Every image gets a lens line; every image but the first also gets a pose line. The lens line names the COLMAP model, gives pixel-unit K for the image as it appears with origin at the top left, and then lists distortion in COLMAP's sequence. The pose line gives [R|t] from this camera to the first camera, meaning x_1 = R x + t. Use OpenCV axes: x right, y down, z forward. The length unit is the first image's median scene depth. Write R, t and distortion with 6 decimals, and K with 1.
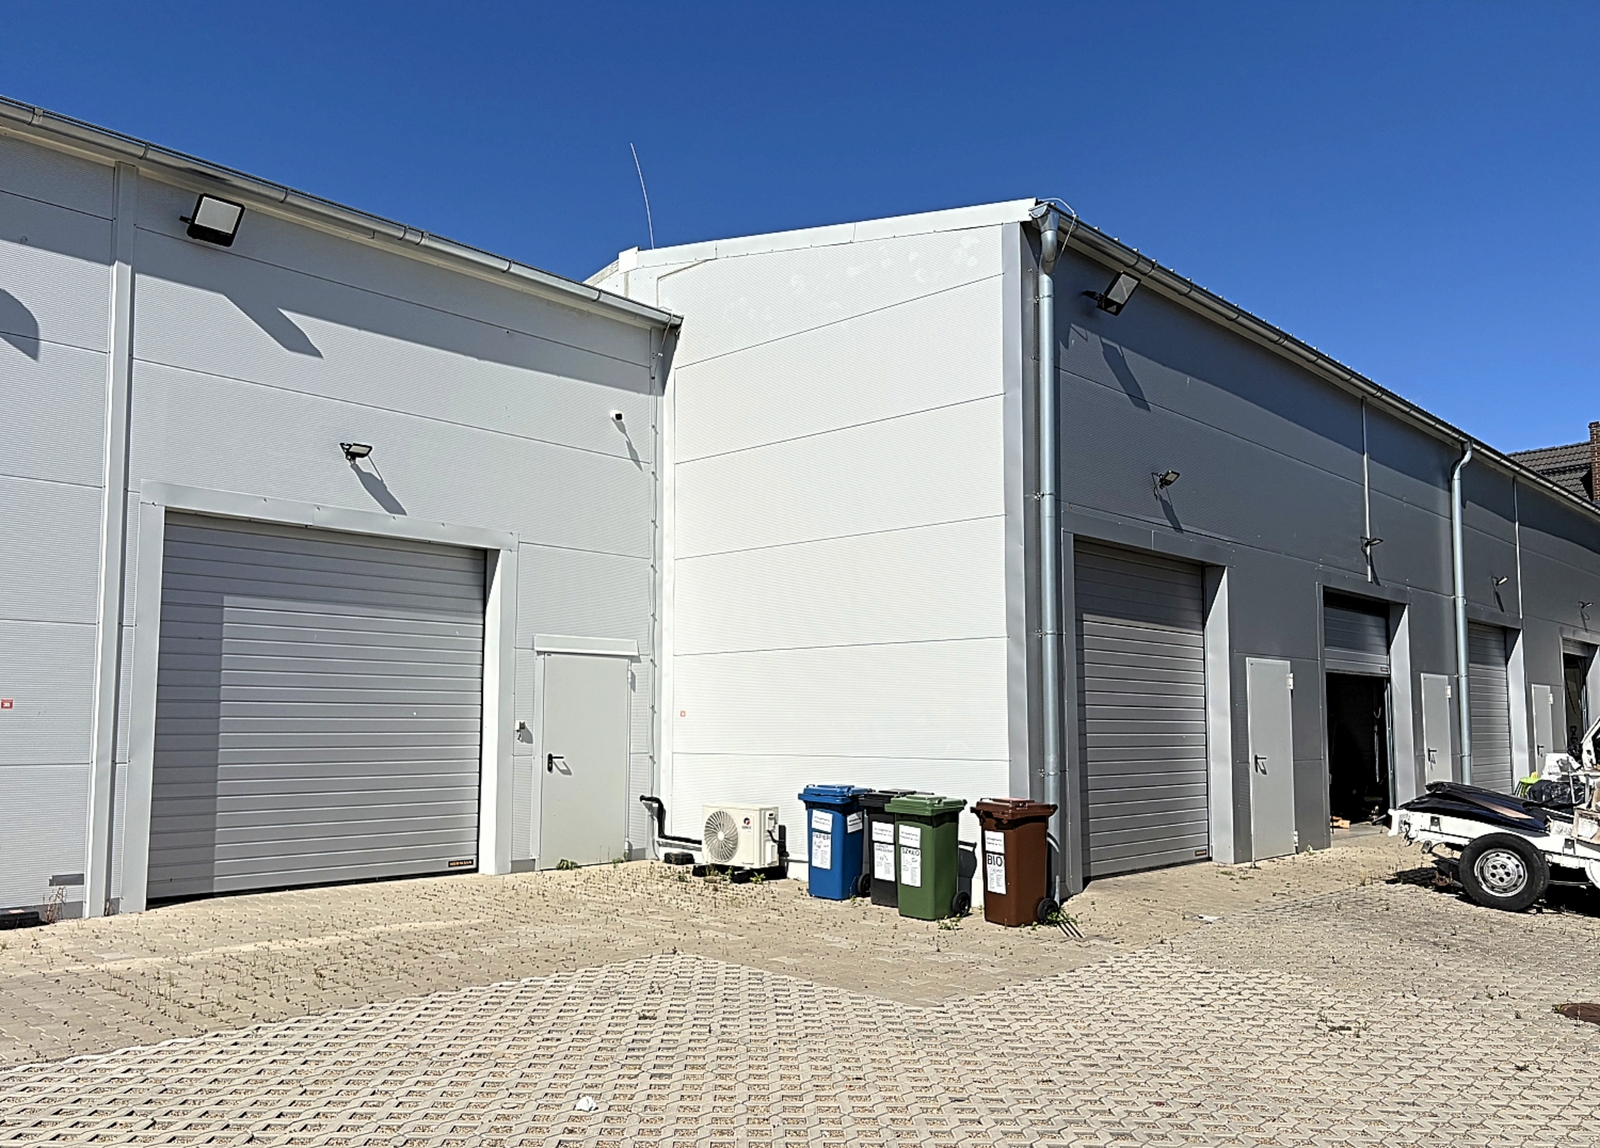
lens RADIAL K [[1228.3, 0, 745.7], [0, 1228.3, 622.5], [0, 0, 1]] dist [0.012500, 0.003498]
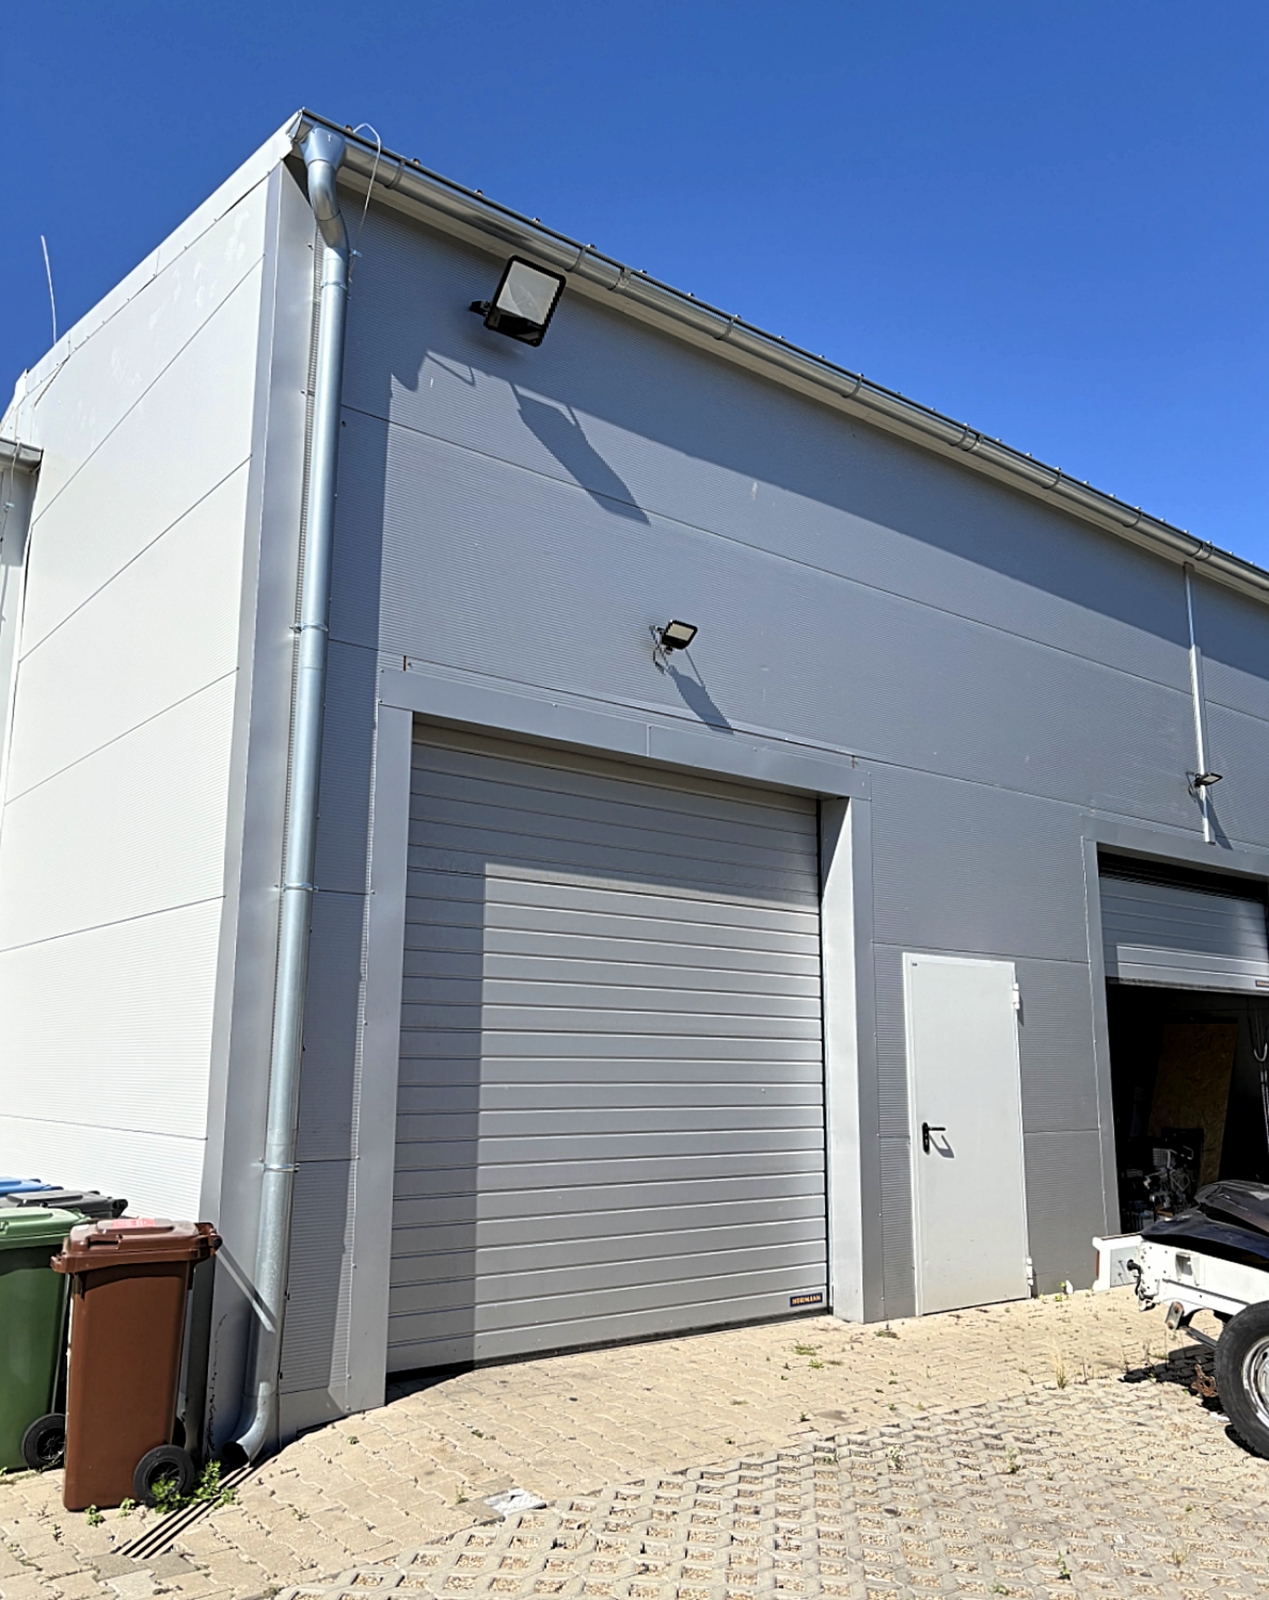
lens RADIAL K [[1290.6, 0, 629.9], [0, 1290.6, 801.0], [0, 0, 1]] dist [0.038964, -0.002448]
pose [[0.993208, -0.014851, -0.115404, 0.391072], [0.001477, 0.993350, -0.115123, 0.030479], [0.116346, 0.114170, 0.986625, 0.408259]]
